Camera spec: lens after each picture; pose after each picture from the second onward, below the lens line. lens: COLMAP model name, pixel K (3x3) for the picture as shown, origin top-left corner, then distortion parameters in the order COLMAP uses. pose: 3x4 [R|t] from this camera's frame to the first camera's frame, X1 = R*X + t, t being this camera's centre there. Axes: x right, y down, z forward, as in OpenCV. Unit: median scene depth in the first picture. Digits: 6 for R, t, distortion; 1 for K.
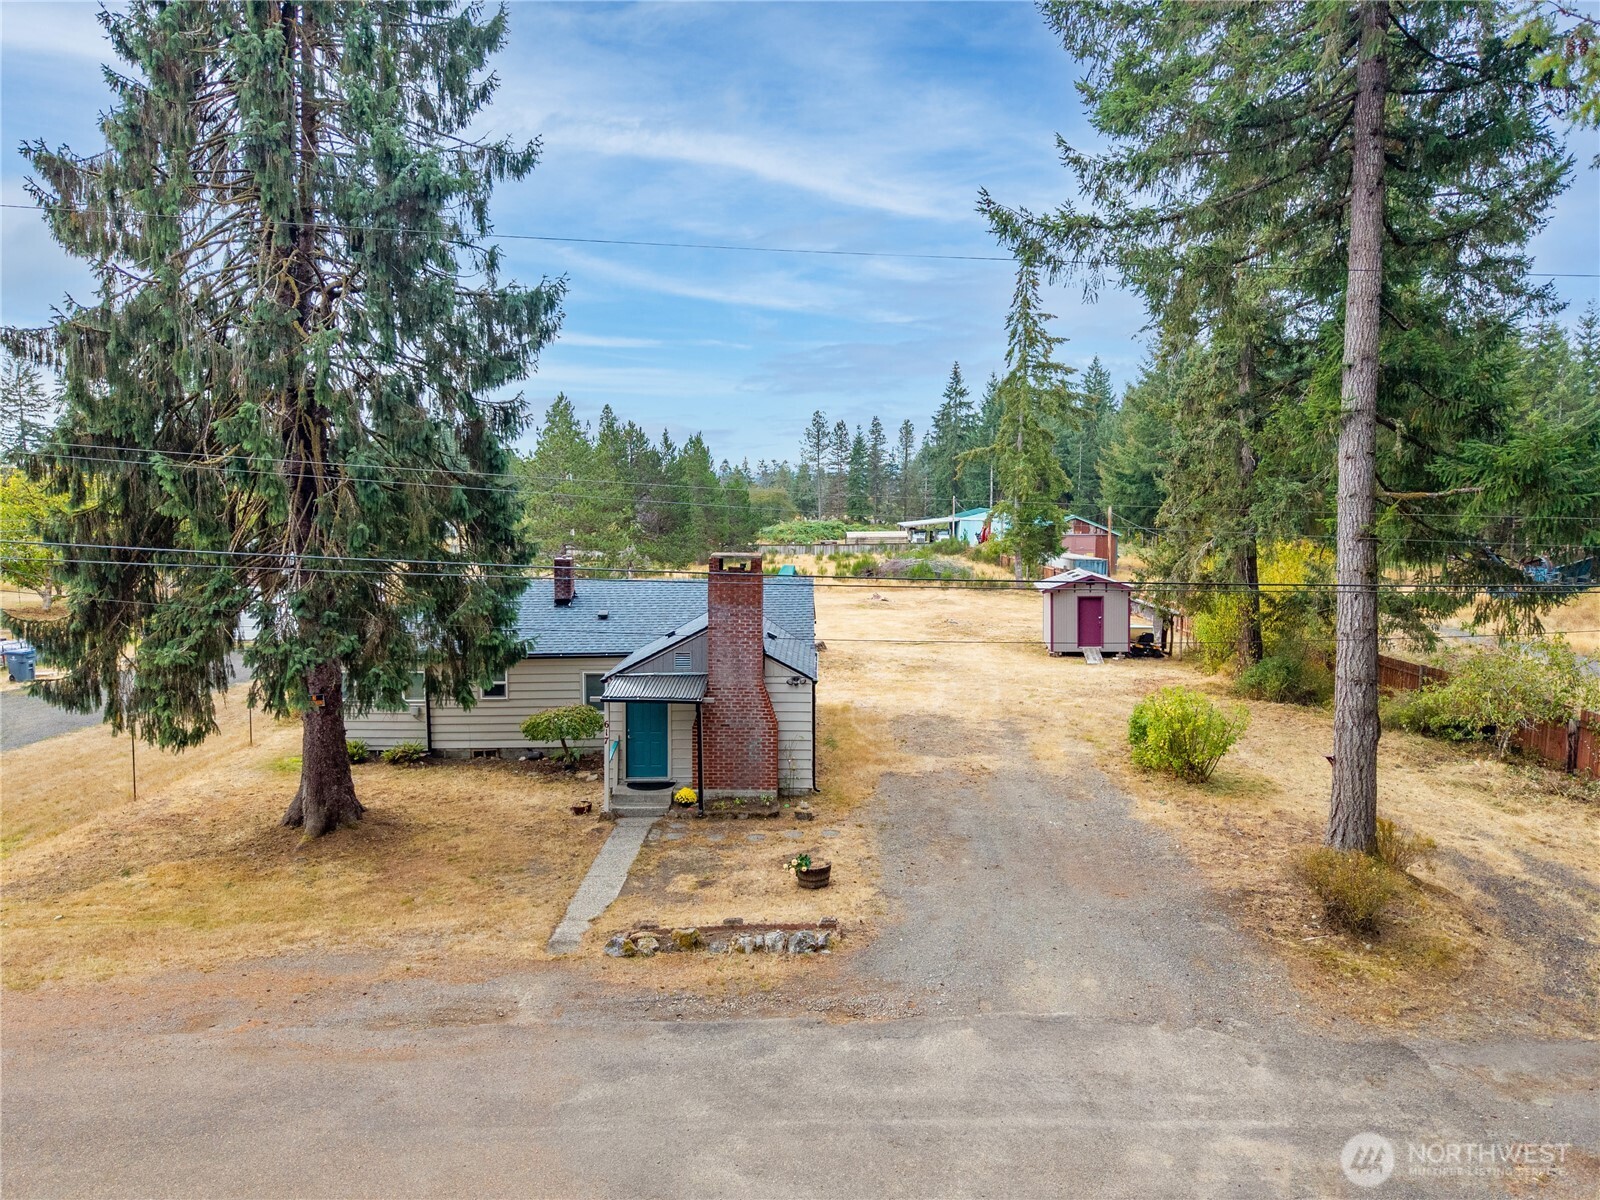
lens RADIAL K [[1004.6, 0, 797.1], [0, 1004.6, 596.4], [0, 0, 1]] dist [0.036168, -0.069434]
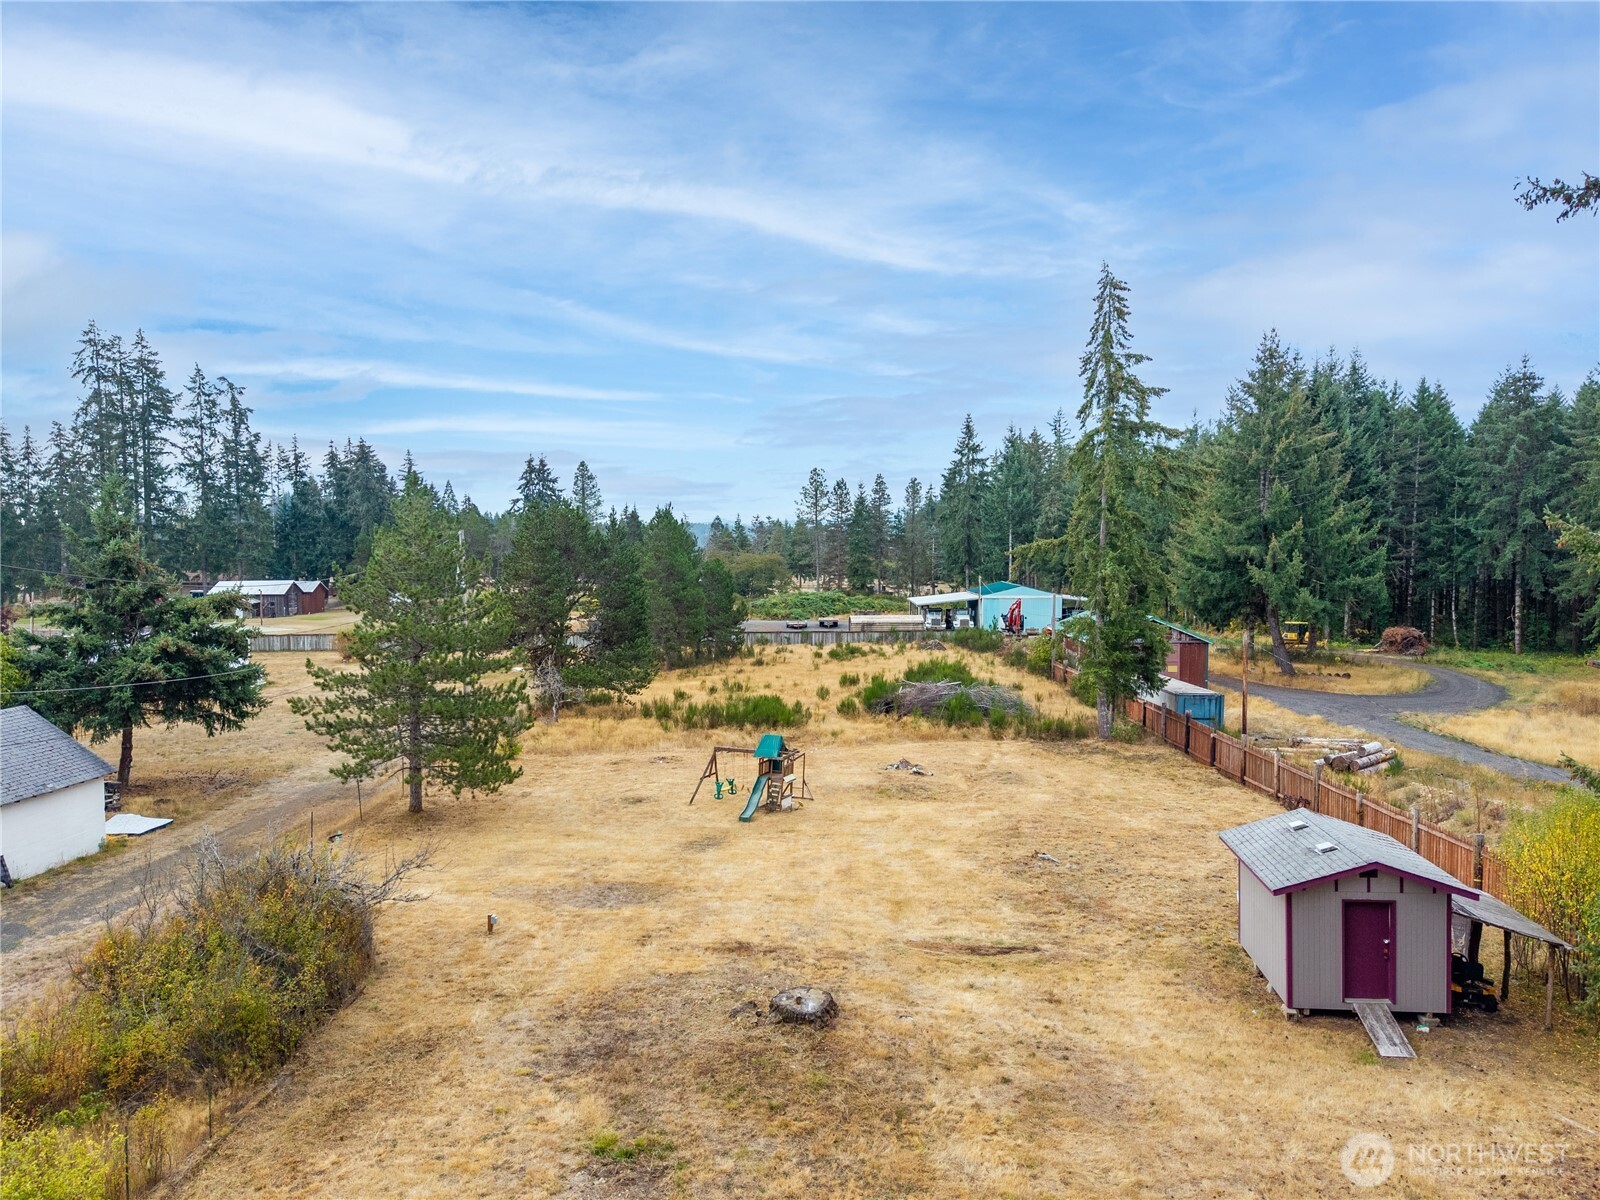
lens RADIAL K [[1004.6, 0, 797.1], [0, 1004.6, 596.4], [0, 0, 1]] dist [0.036168, -0.069434]
pose [[0.999996, 0.000018, 0.002785, 0.003891], [0.000115, 0.998850, -0.047947, -0.067659], [-0.002782, 0.047947, 0.998846, 0.266758]]
